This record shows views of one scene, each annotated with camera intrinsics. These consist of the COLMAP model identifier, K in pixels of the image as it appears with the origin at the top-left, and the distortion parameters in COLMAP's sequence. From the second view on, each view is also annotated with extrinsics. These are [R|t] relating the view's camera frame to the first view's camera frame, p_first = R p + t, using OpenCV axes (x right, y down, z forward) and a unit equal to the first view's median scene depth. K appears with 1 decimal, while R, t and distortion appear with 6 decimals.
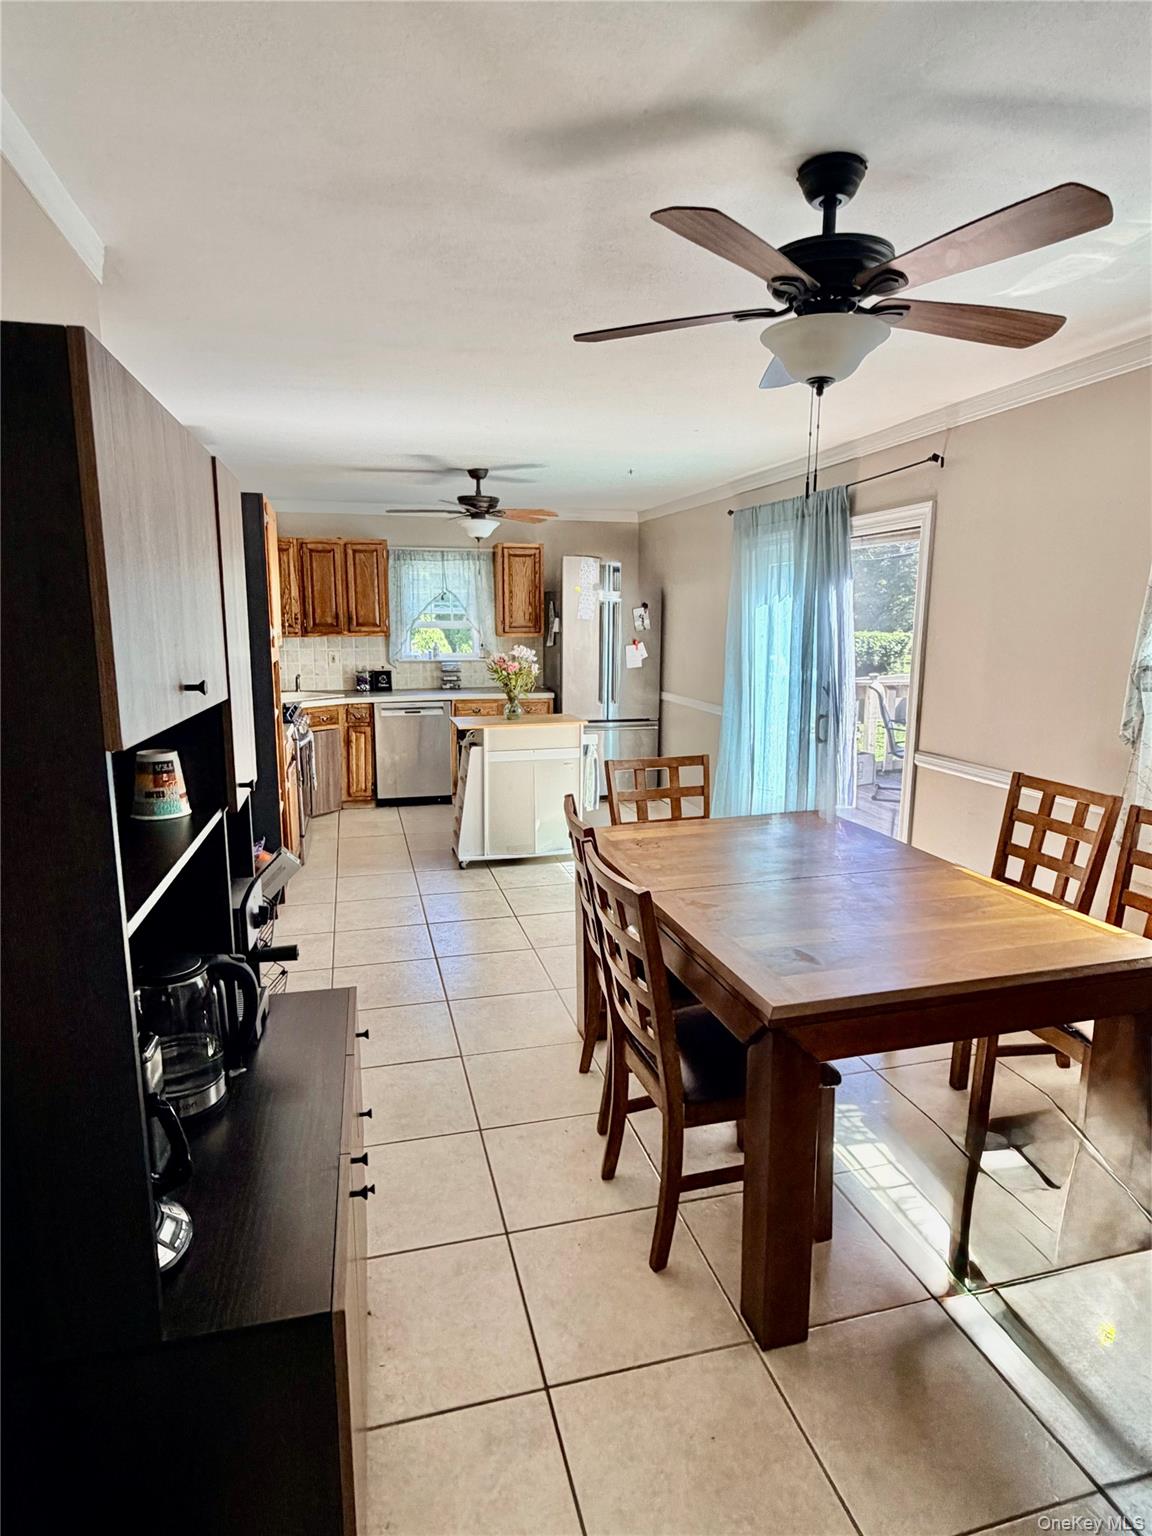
lens RADIAL K [[836.8, 0, 573.9], [0, 836.8, 766.7], [0, 0, 1]] dist [0.001153, 0.000021]
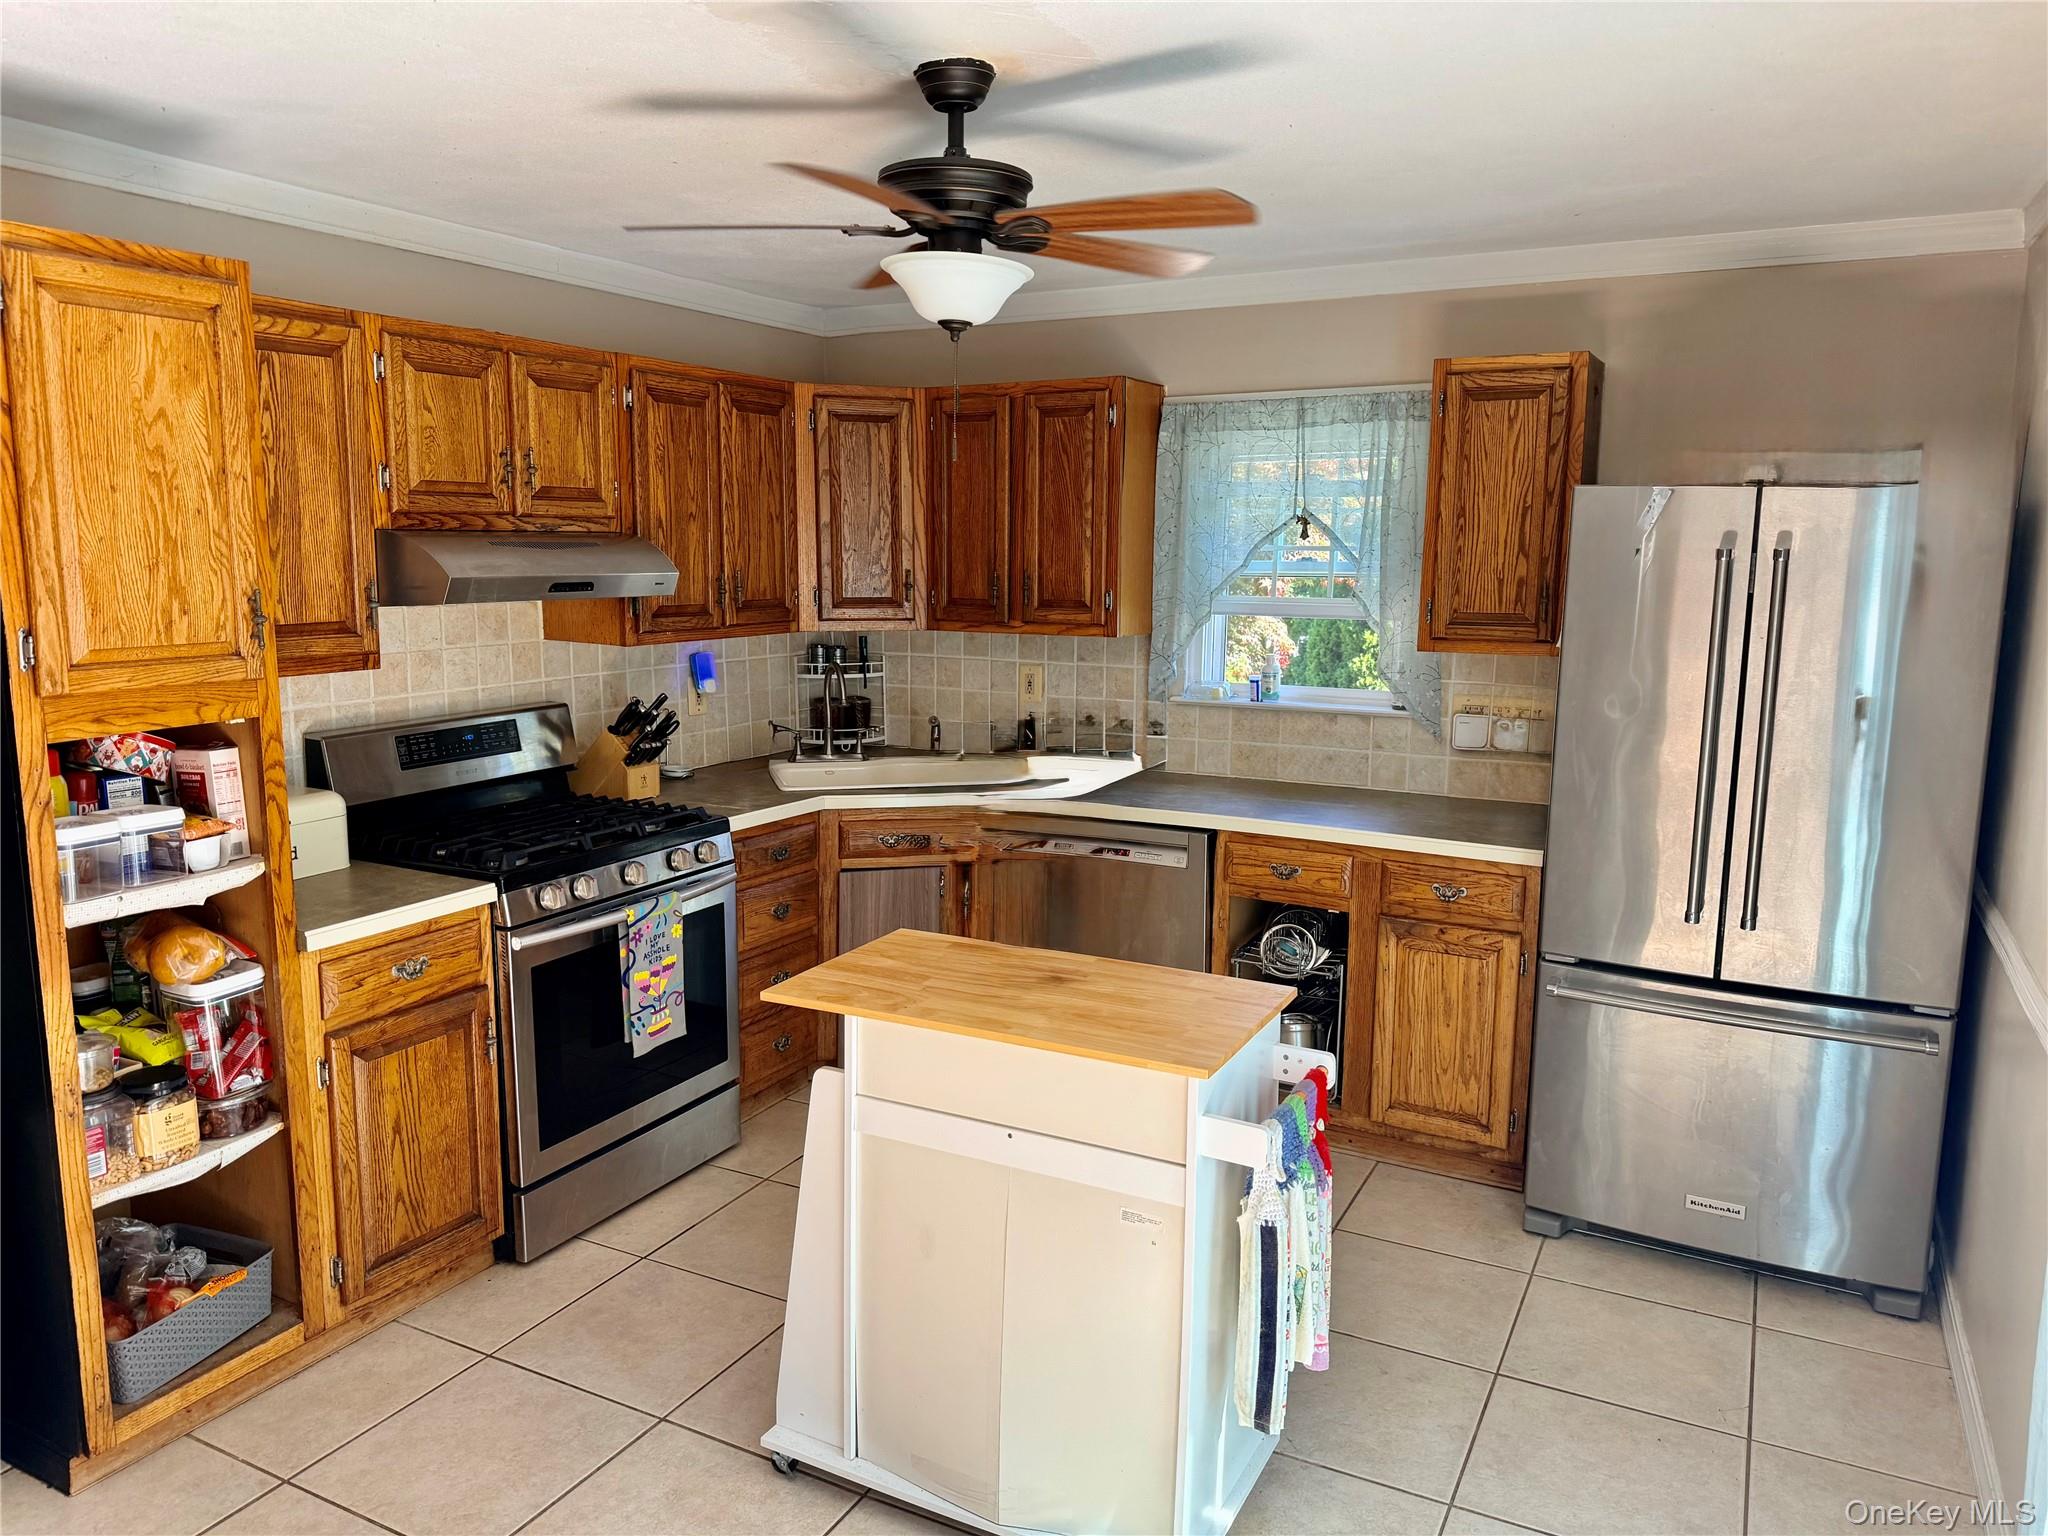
lens RADIAL K [[1441.5, 0, 1023.3], [0, 1441.5, 765.5], [0, 0, 1]] dist [0.015014, 0.000090]
pose [[0.740766, 0.104240, -0.663627, 0.181587], [-0.125354, 0.991985, 0.015891, -0.107074], [0.659964, 0.071417, 0.747895, 0.513539]]
